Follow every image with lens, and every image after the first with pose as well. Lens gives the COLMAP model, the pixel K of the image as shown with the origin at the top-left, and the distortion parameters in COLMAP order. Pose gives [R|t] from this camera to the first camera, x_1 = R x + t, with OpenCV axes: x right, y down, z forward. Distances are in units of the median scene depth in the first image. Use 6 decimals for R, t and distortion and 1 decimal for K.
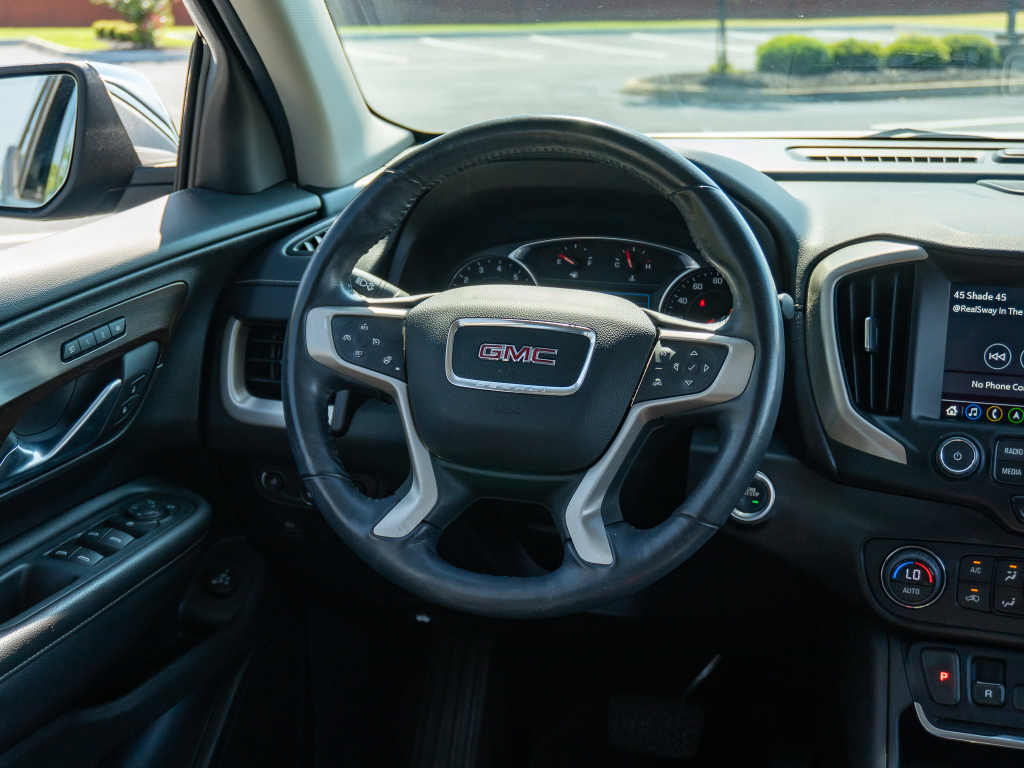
lens RADIAL K [[1364.5, 0, 512.0], [0, 1364.5, 384.0], [0, 0, 1]] dist [0.000632, -0.040964]
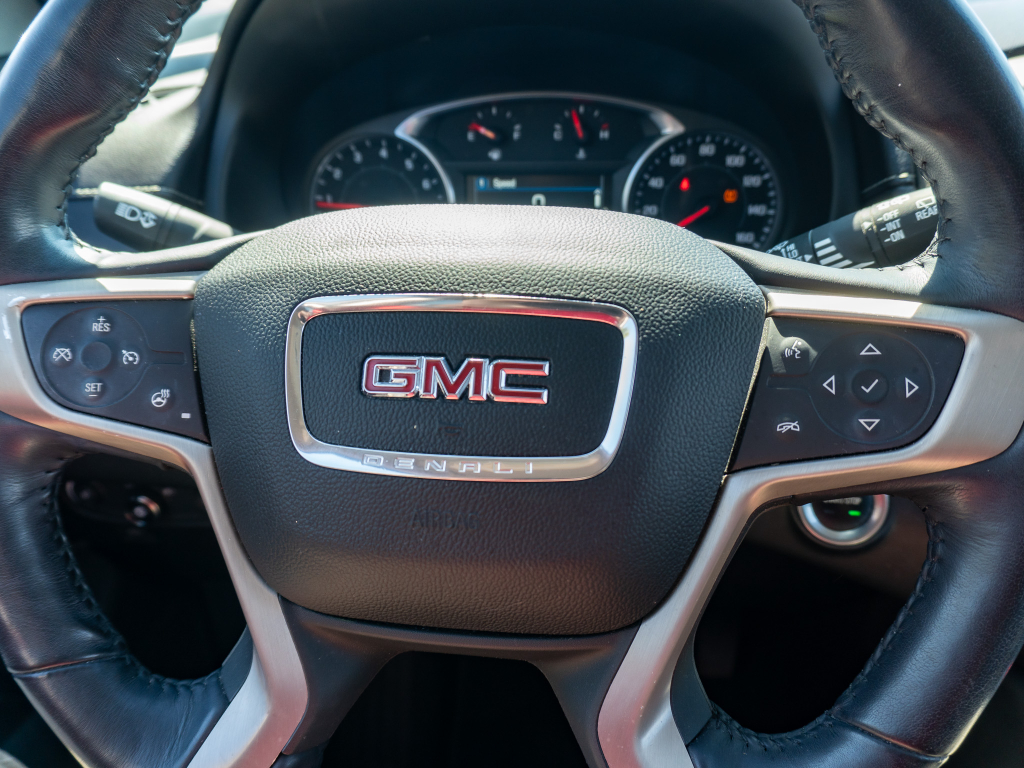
lens RADIAL K [[782.8, 0, 526.0], [0, 782.8, 359.5], [0, 0, 1]] dist [-0.026633, 0.000351]
pose [[0.983760, -0.107516, 0.143722, -0.008062], [0.075750, 0.974632, 0.210603, -0.074624], [-0.162720, -0.196296, 0.966949, 0.732119]]
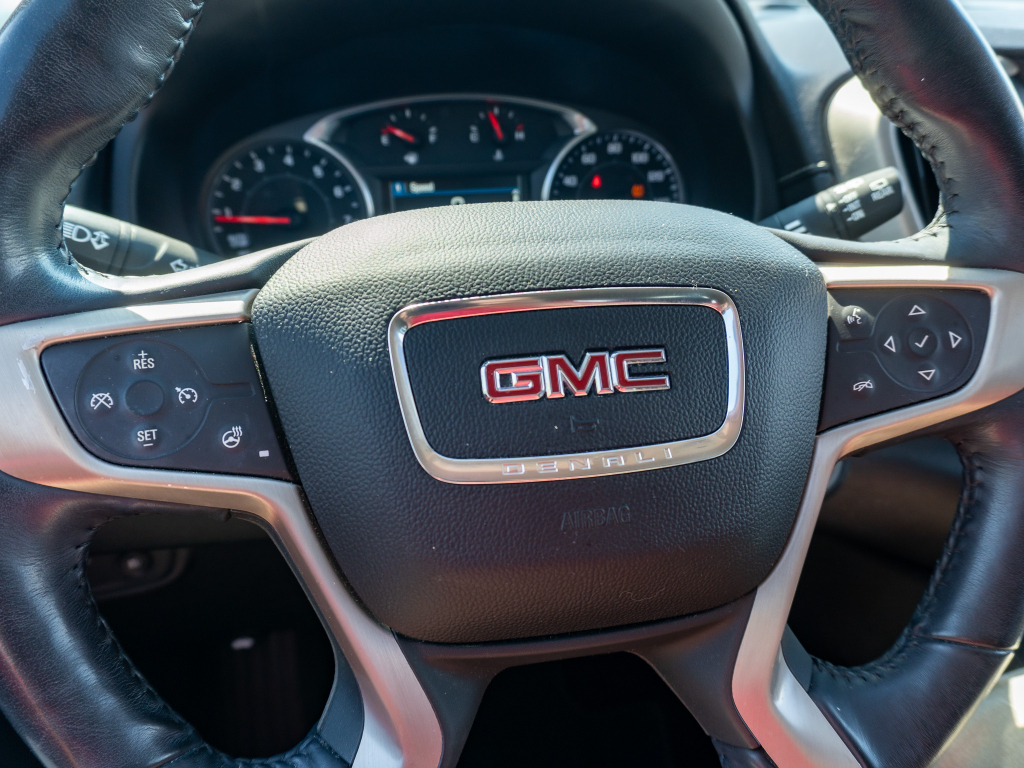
lens RADIAL K [[782.8, 0, 526.0], [0, 782.8, 359.5], [0, 0, 1]] dist [-0.026633, 0.000351]
pose [[0.879969, -0.203629, 0.429174, -0.107935], [0.112683, 0.967156, 0.227842, -0.080017], [-0.461473, -0.152133, 0.874012, 0.767474]]
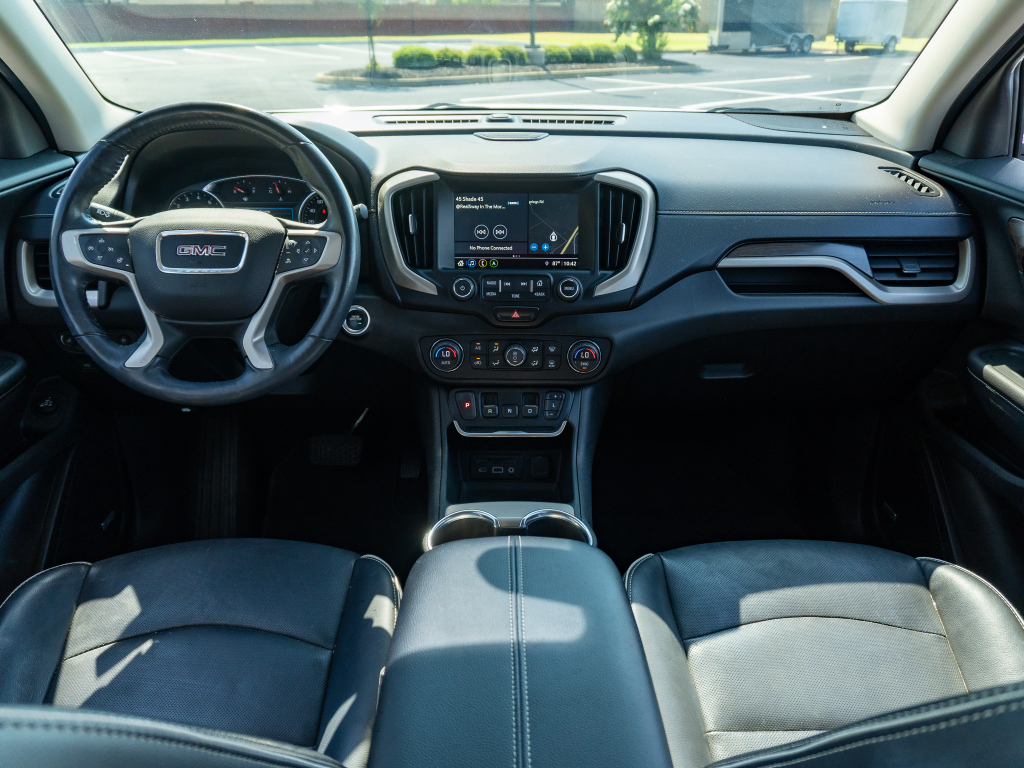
lens RADIAL K [[761.9, 0, 512.0], [0, 761.9, 384.0], [0, 0, 1]] dist [-0.025037, 0.002600]
pose [[0.950870, -0.123424, 0.283924, 0.078880], [0.073690, 0.980967, 0.179646, -0.000288], [-0.300692, -0.149898, 0.941868, -0.013245]]
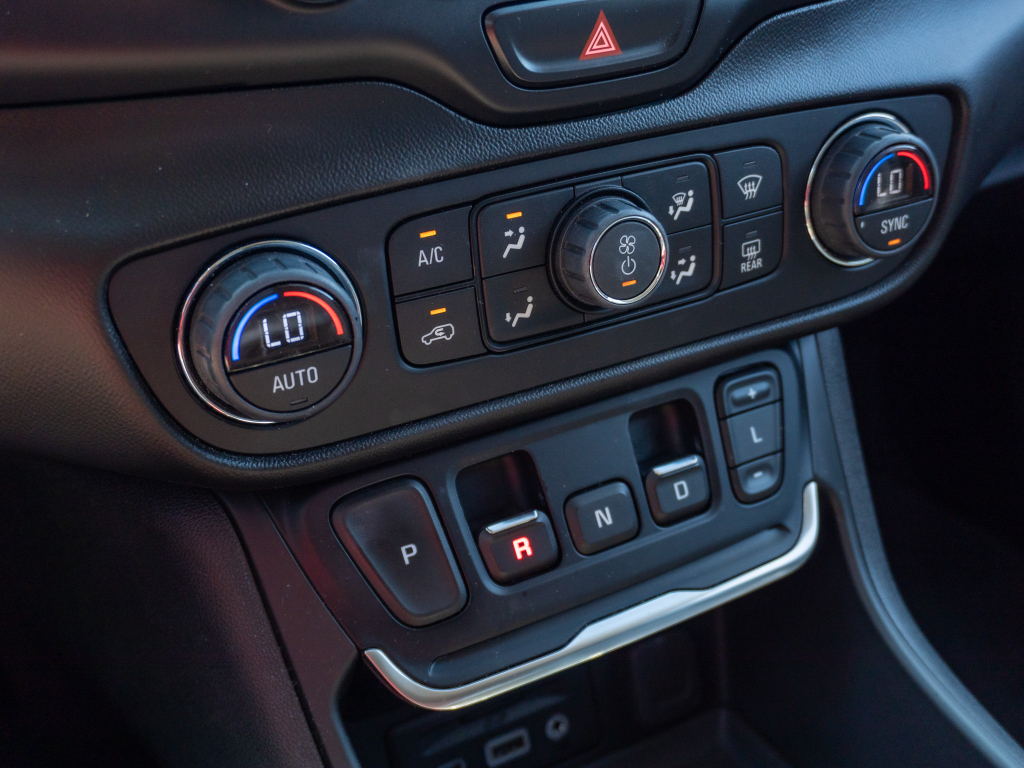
lens RADIAL K [[1249.0, 0, 512.0], [0, 1249.0, 384.0], [0, 0, 1]] dist [0.011131, 0.016117]
pose [[0.674911, -0.381857, 0.631412, 0.138368], [0.180390, 0.915107, 0.360609, 0.054283], [-0.715511, -0.129479, 0.686498, 0.753630]]
